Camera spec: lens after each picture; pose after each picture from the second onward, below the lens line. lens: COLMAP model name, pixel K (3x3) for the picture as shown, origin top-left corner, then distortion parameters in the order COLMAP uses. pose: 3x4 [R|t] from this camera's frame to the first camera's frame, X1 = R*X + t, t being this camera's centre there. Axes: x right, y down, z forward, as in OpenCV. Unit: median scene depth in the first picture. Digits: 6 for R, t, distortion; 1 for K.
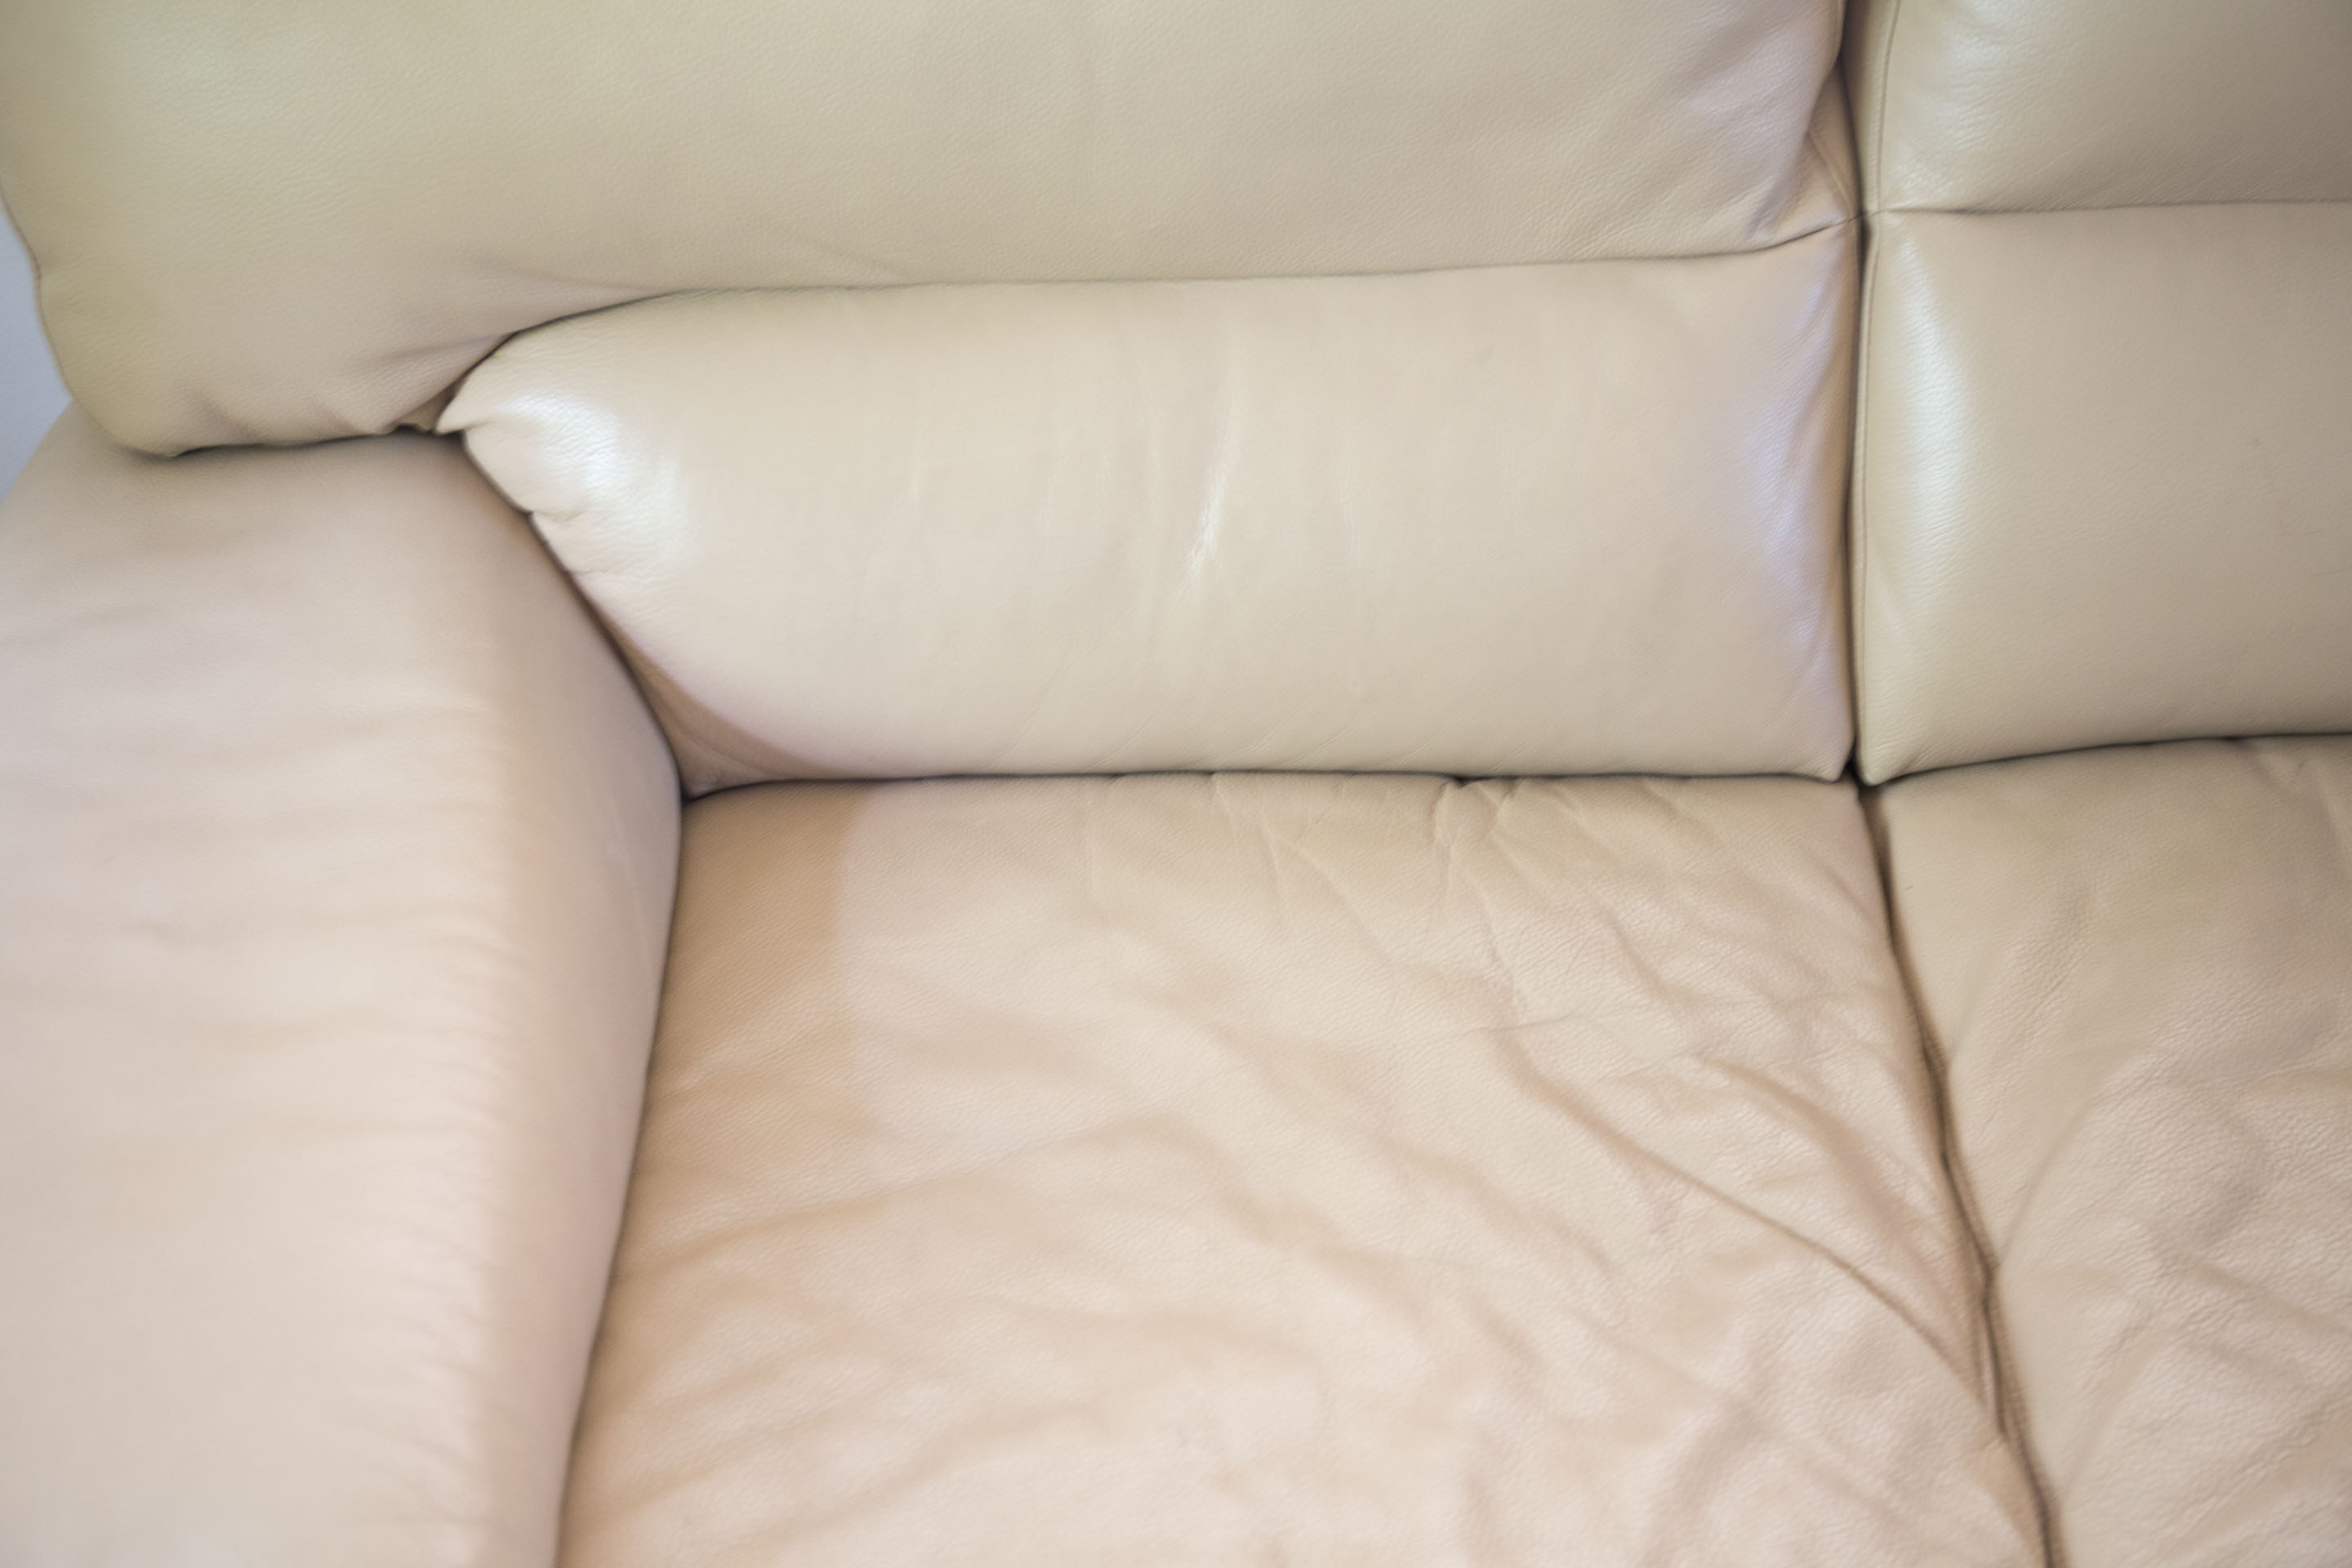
lens RADIAL K [[3025.5, 0, 1176.0], [0, 3025.5, 784.0], [0, 0, 1]] dist [0.017423, 0.044933]
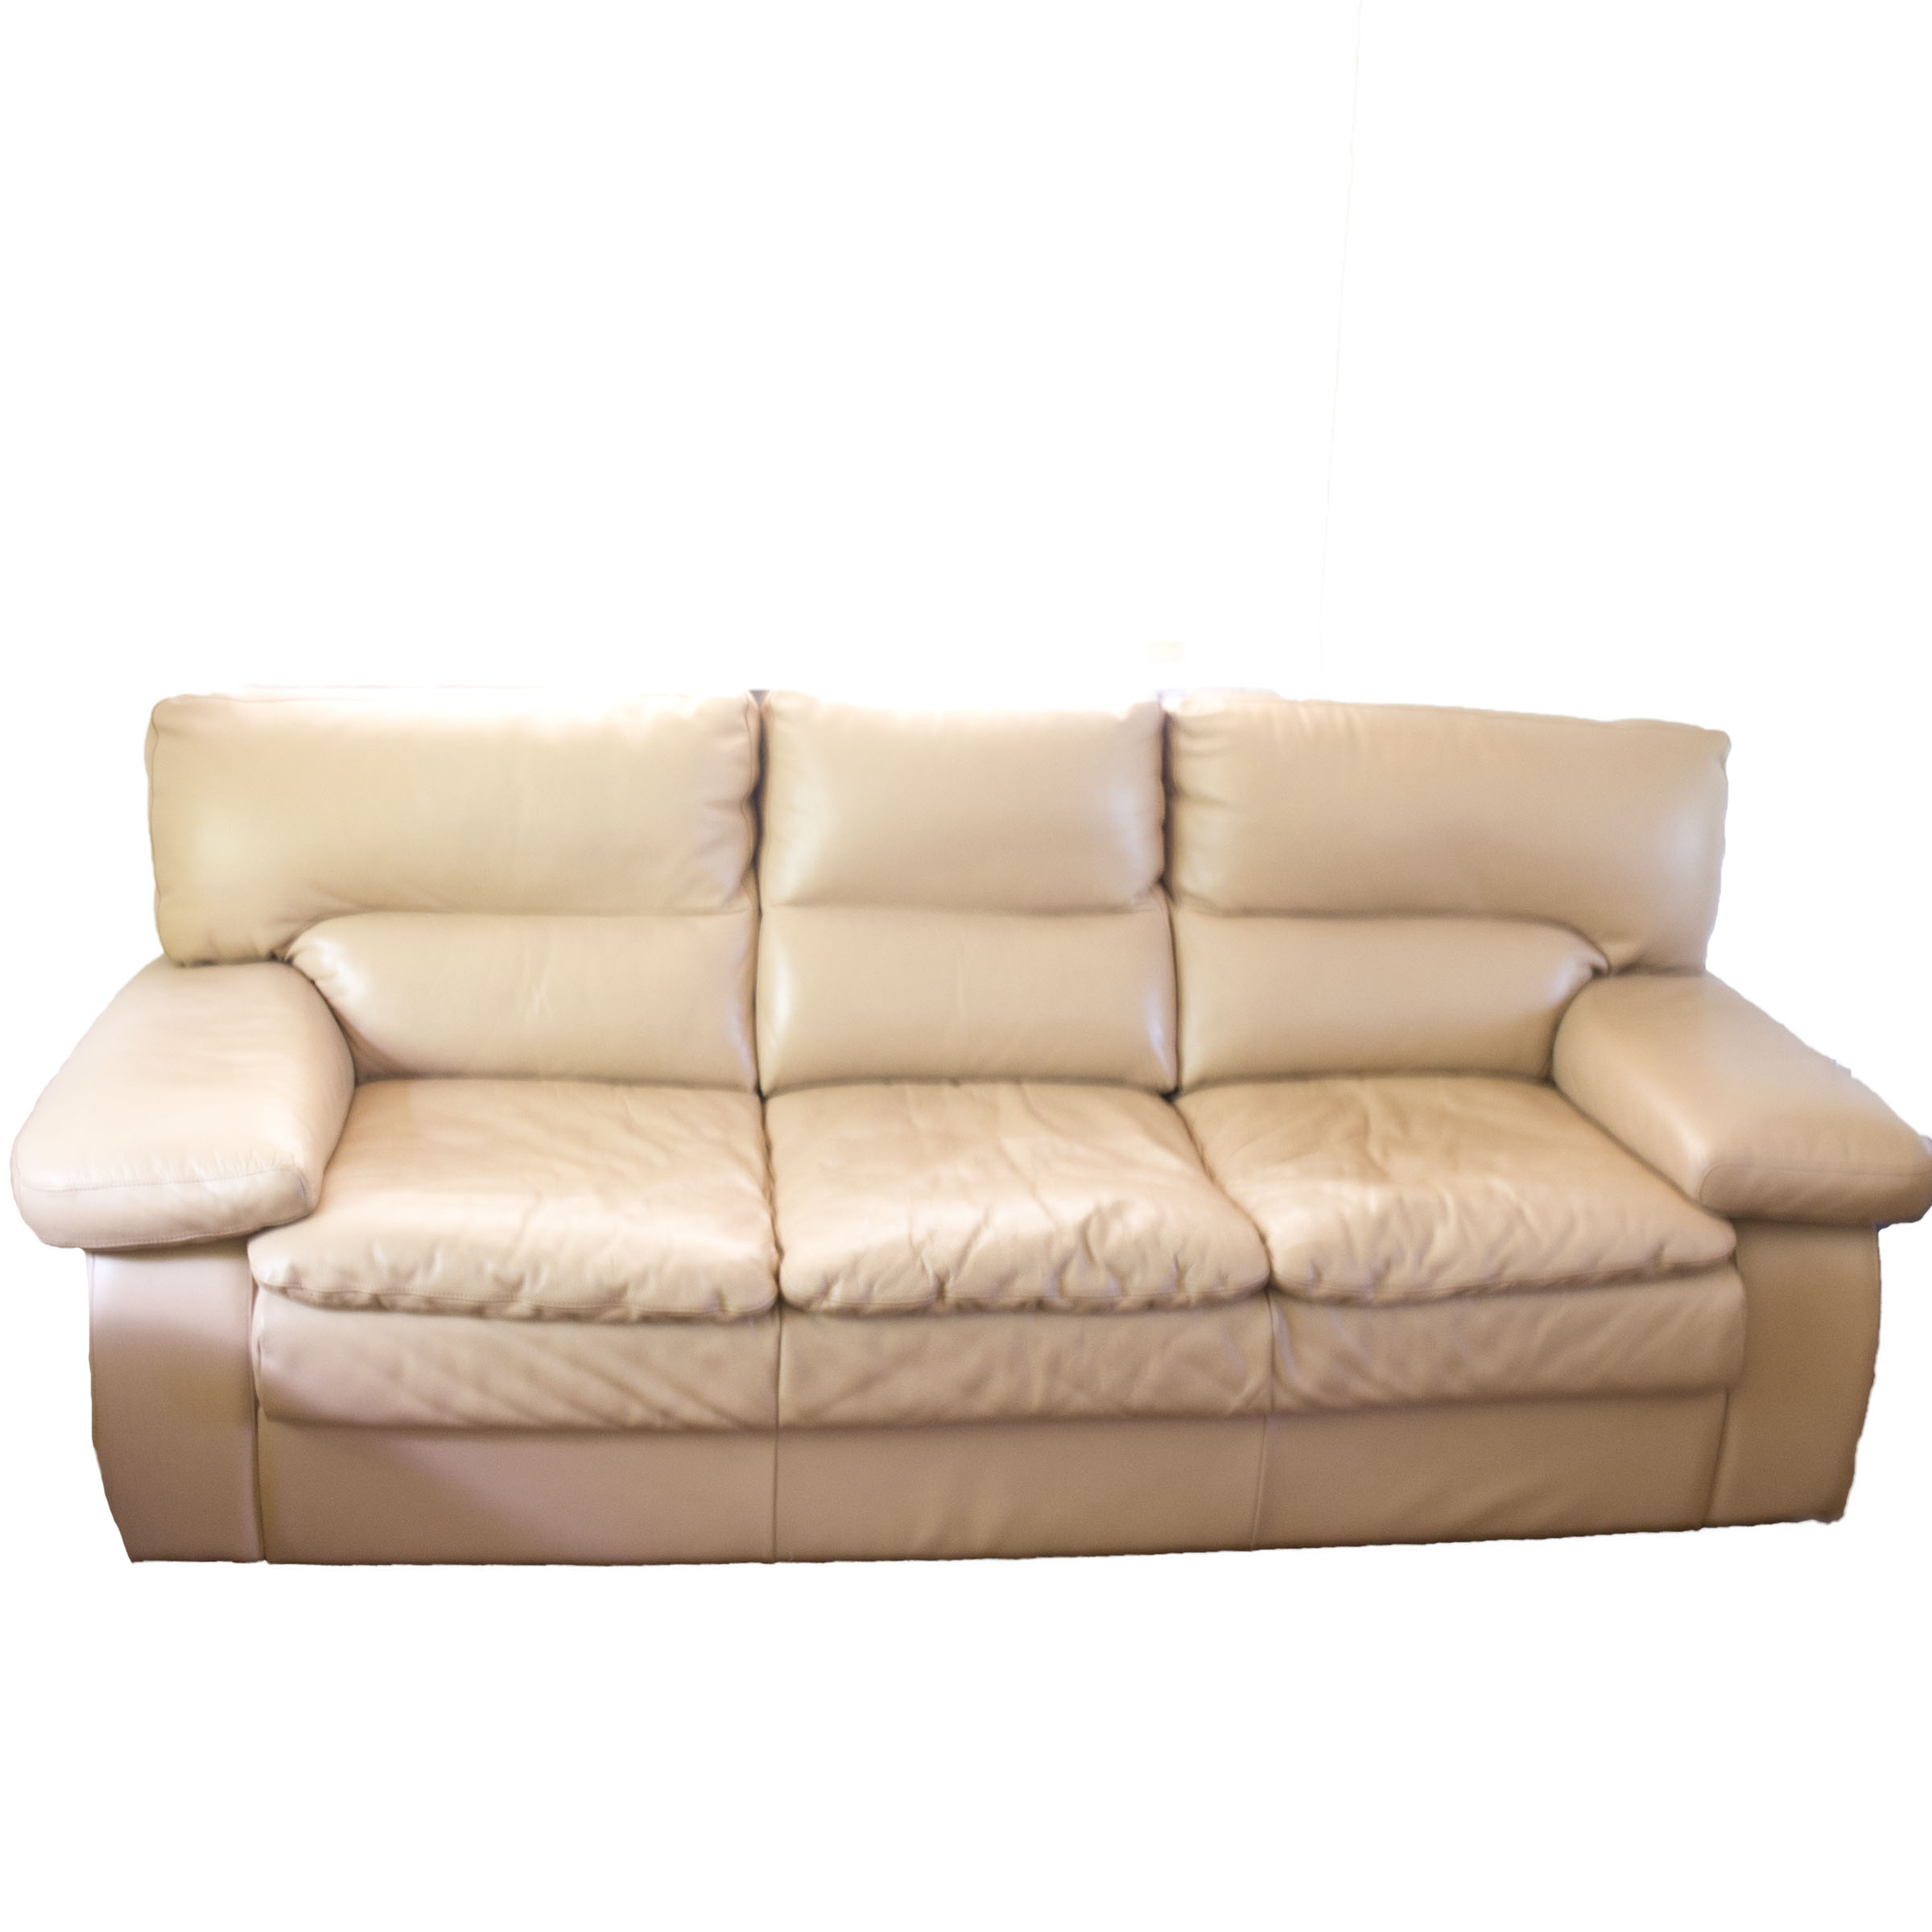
lens RADIAL K [[2261.4, 0, 966.0], [0, 2261.4, 966.0], [0, 0, 1]] dist [-0.113130, -0.015559]
pose [[0.986727, 0.054994, 0.152789, 0.083922], [0.011012, 0.916080, -0.400845, 0.814210], [-0.162011, 0.397208, 0.903315, -1.131742]]
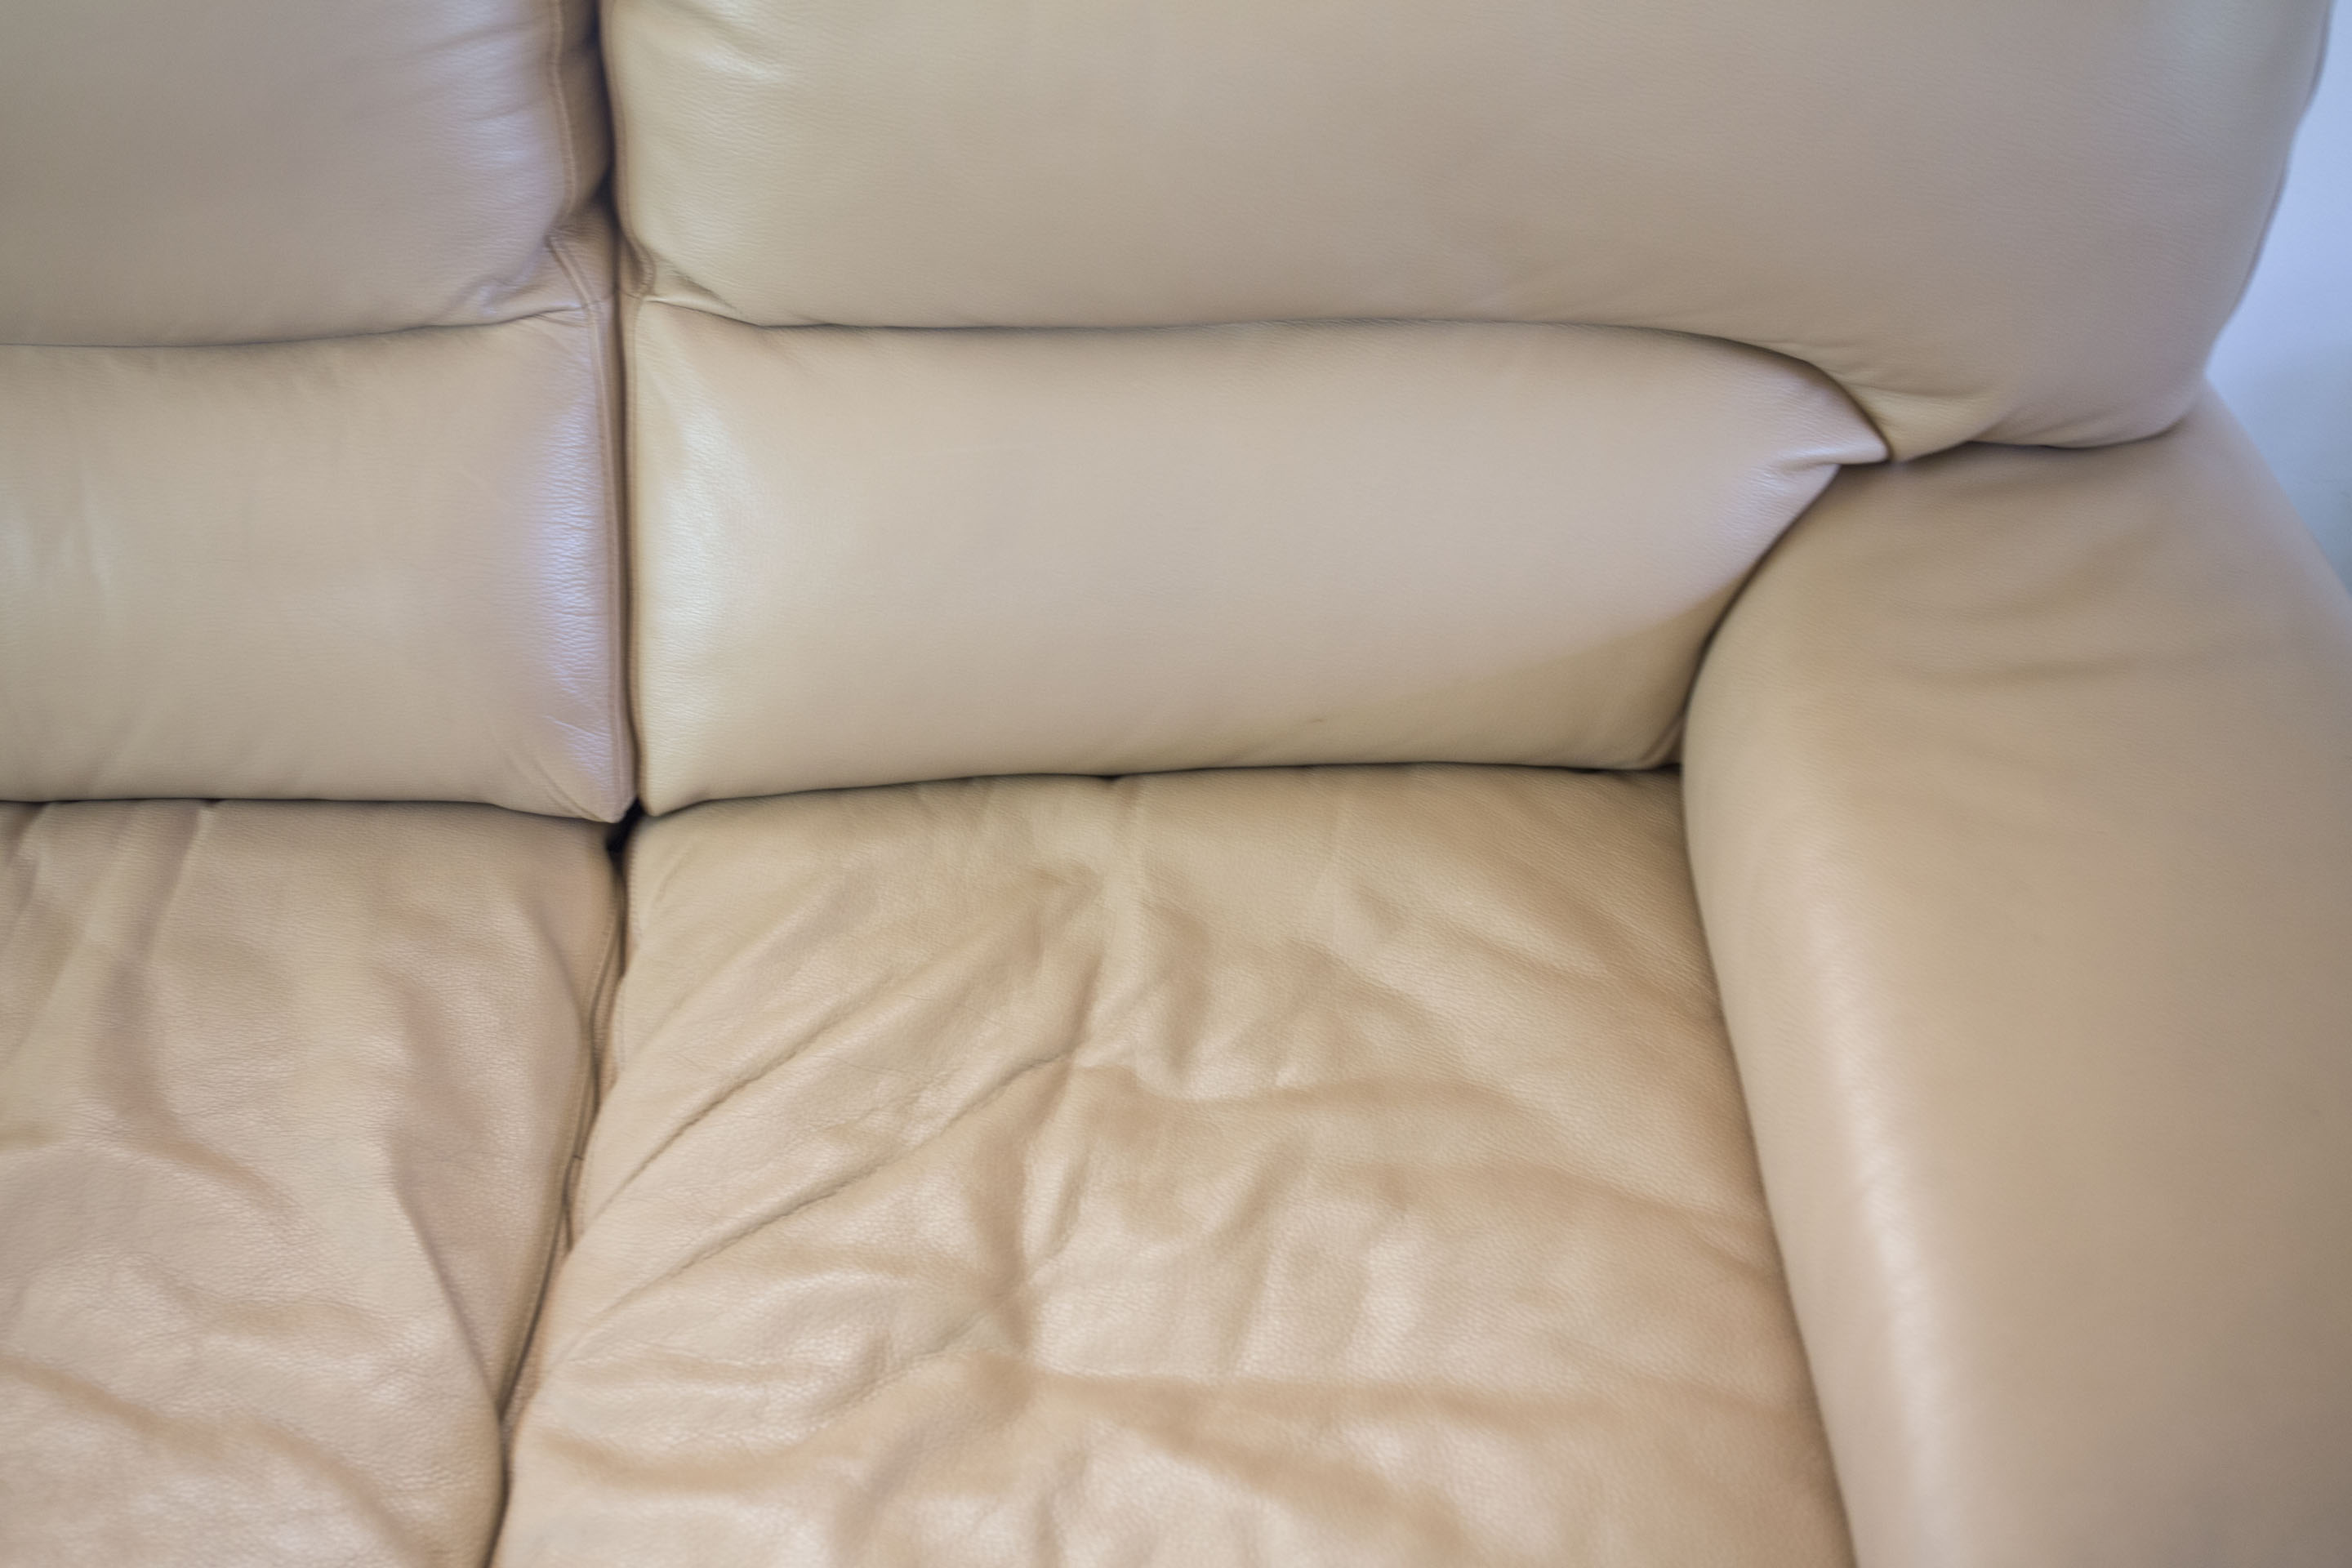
lens RADIAL K [[2505.4, 0, 1176.0], [0, 2505.4, 784.0], [0, 0, 1]] dist [0.006228, -0.001922]
pose [[0.996940, 0.009084, 0.077646, 0.806413], [-0.012959, 0.998688, 0.049548, -0.079715], [-0.077094, -0.050402, 0.995749, 0.028076]]
